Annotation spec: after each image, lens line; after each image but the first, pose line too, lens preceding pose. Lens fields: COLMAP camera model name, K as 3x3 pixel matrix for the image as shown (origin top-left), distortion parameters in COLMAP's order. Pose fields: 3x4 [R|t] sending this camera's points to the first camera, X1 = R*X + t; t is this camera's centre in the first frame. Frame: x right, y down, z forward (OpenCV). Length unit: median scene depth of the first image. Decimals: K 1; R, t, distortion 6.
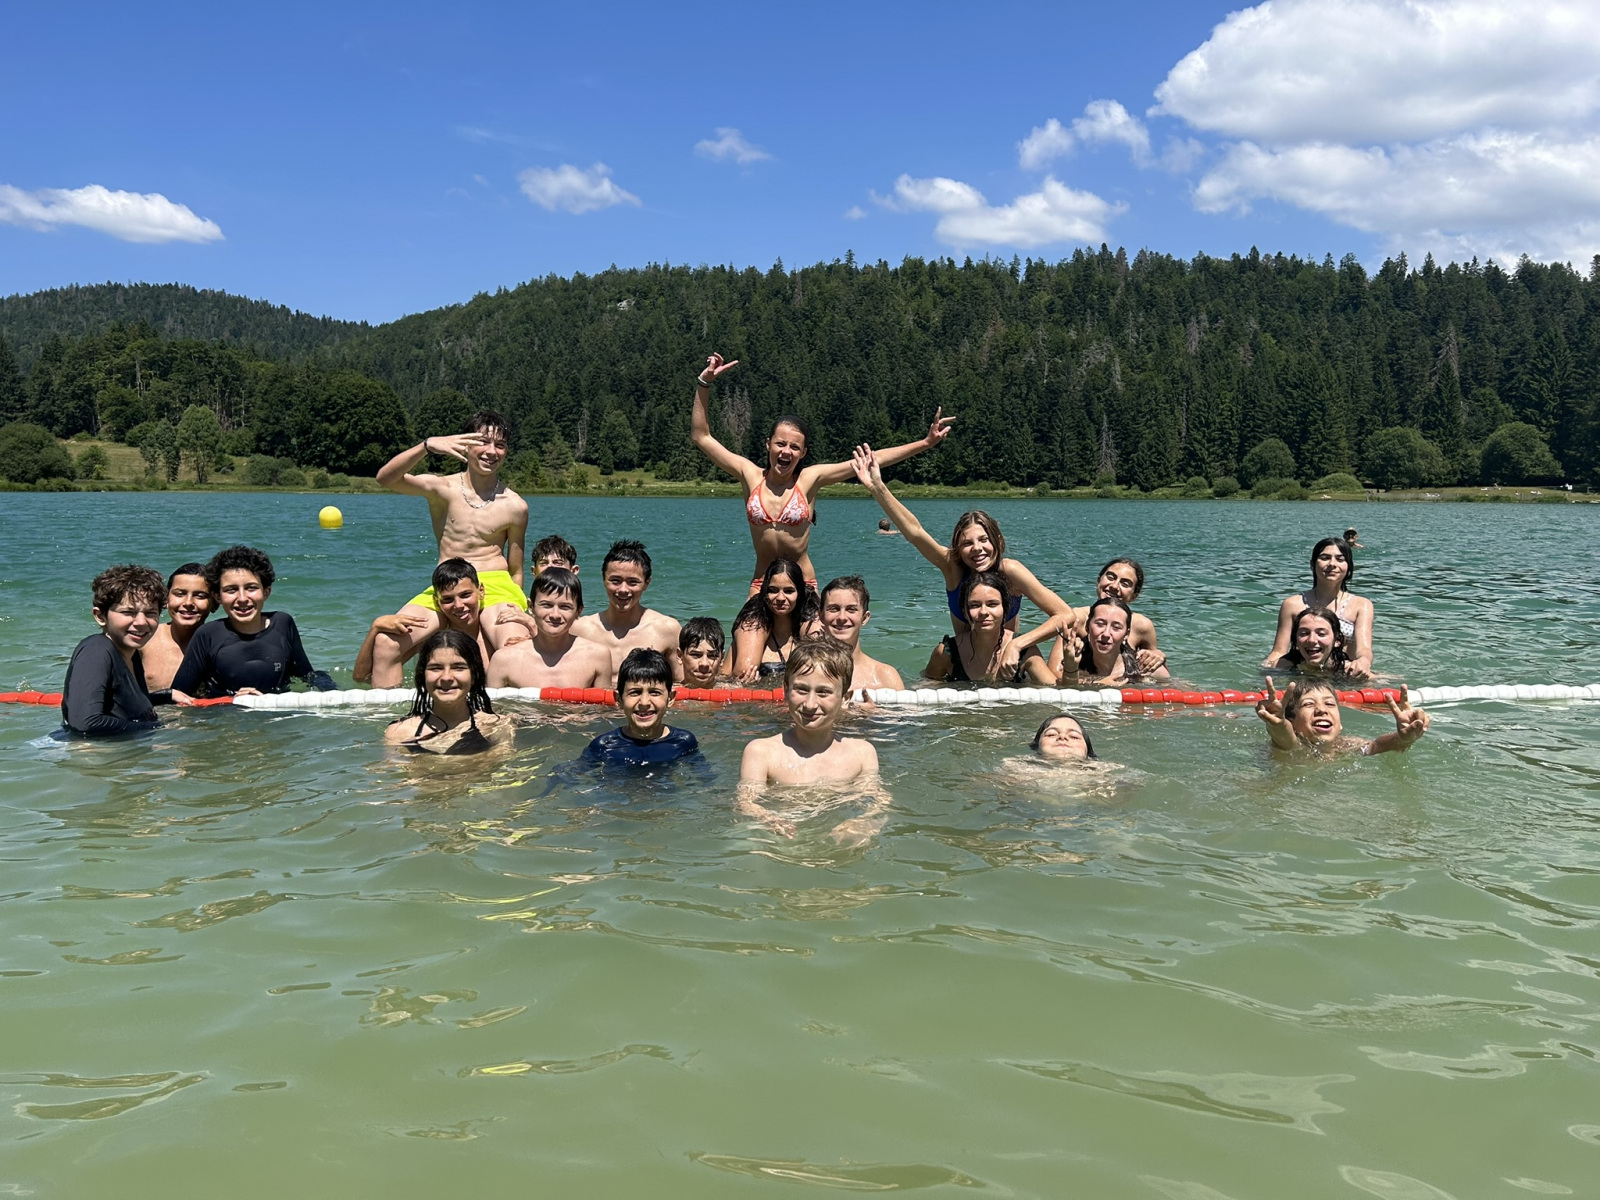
lens RADIAL K [[1179.3, 0, 798.0], [0, 1179.3, 593.6], [0, 0, 1]] dist [0.001921, -0.007821]
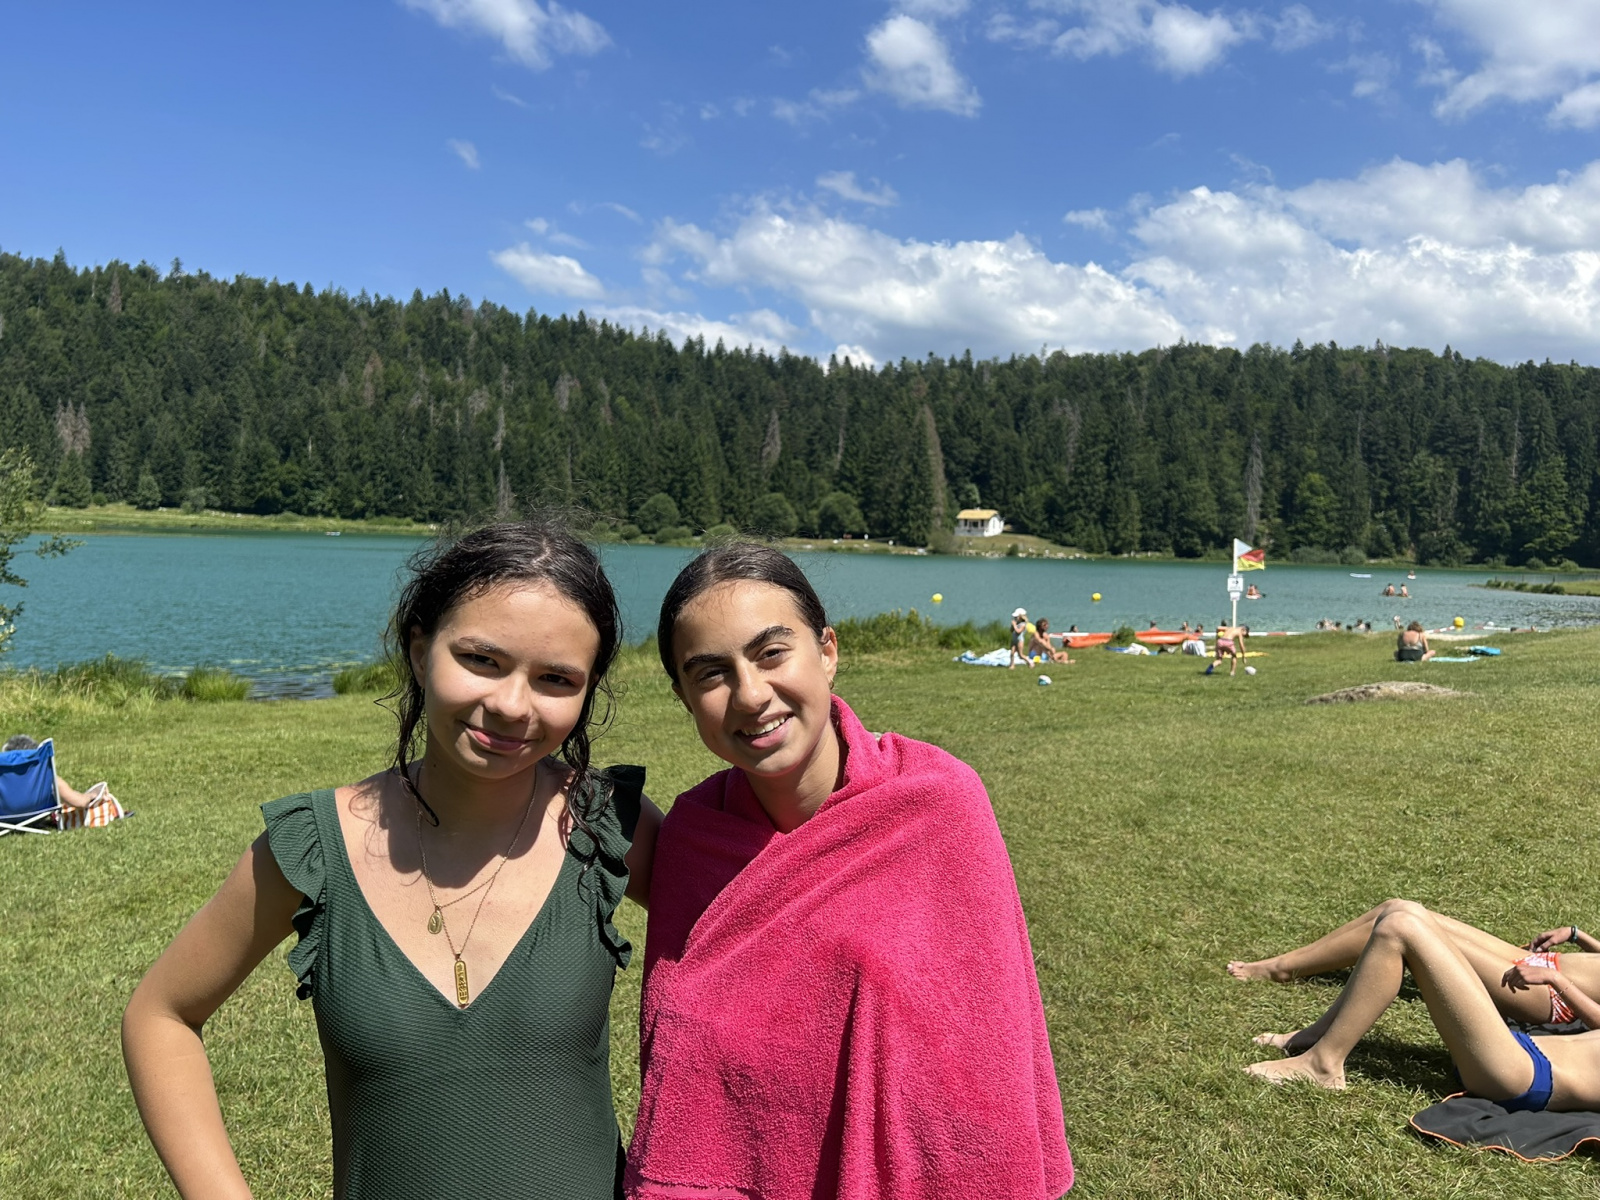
lens RADIAL K [[1179.3, 0, 802.5], [0, 1179.3, 602.5], [0, 0, 1]] dist [0.001921, -0.007821]
pose [[0.821252, -0.008355, 0.570505, -0.136037], [0.017310, 0.999797, -0.010276, -0.002873], [-0.570303, 0.018314, 0.821230, -0.061113]]
